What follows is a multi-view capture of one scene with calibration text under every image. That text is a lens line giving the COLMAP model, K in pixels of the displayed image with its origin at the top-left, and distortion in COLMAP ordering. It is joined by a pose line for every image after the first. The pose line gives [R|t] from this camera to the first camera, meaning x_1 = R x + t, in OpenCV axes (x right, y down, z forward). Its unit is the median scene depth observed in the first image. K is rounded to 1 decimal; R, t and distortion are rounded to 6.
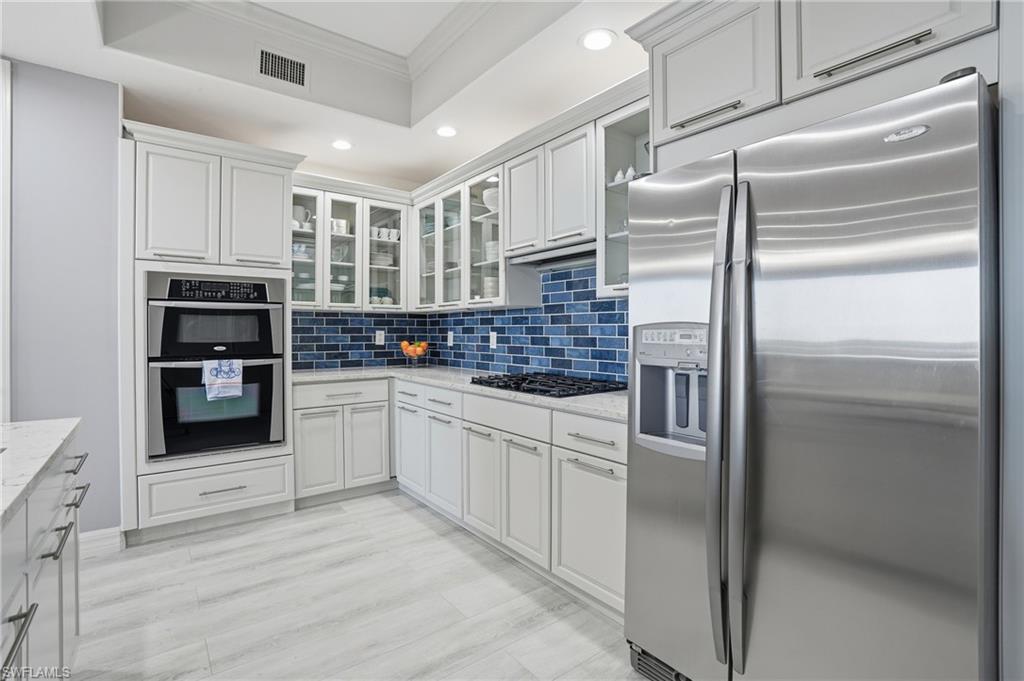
lens RADIAL K [[481.9, 0, 509.9], [0, 481.9, 332.0], [0, 0, 1]] dist [-0.038156, 0.000627]
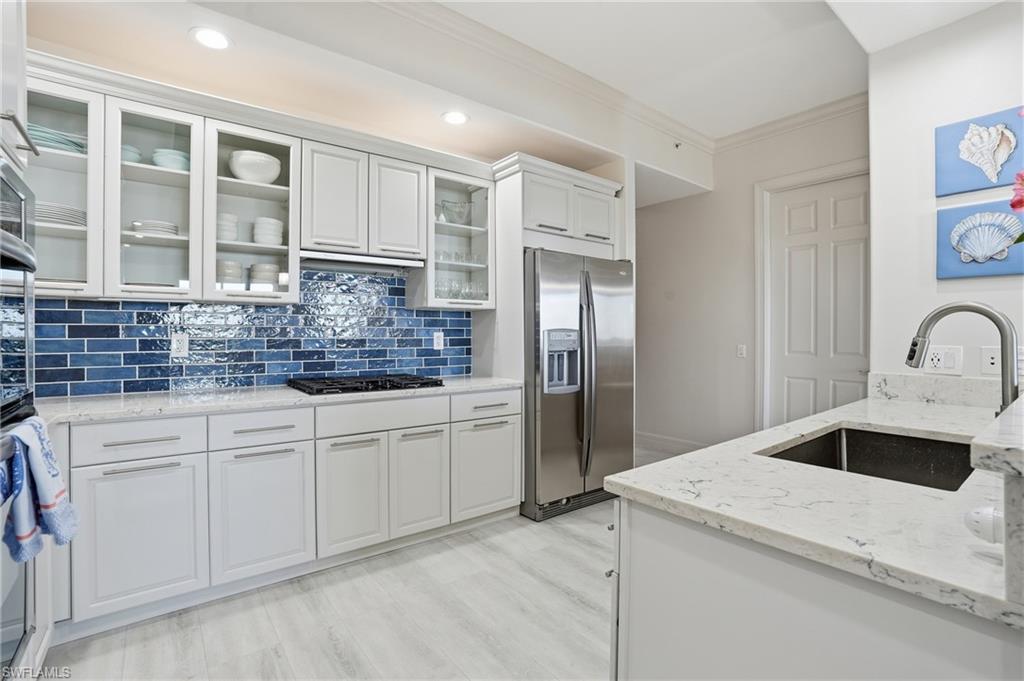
lens RADIAL K [[481.9, 0, 509.9], [0, 481.9, 332.0], [0, 0, 1]] dist [-0.038156, 0.000627]
pose [[-0.016110, 0.002061, 0.999868, -0.983469], [-0.000161, 0.999998, -0.002064, -0.001330], [-0.999870, -0.000194, -0.016110, 0.719432]]
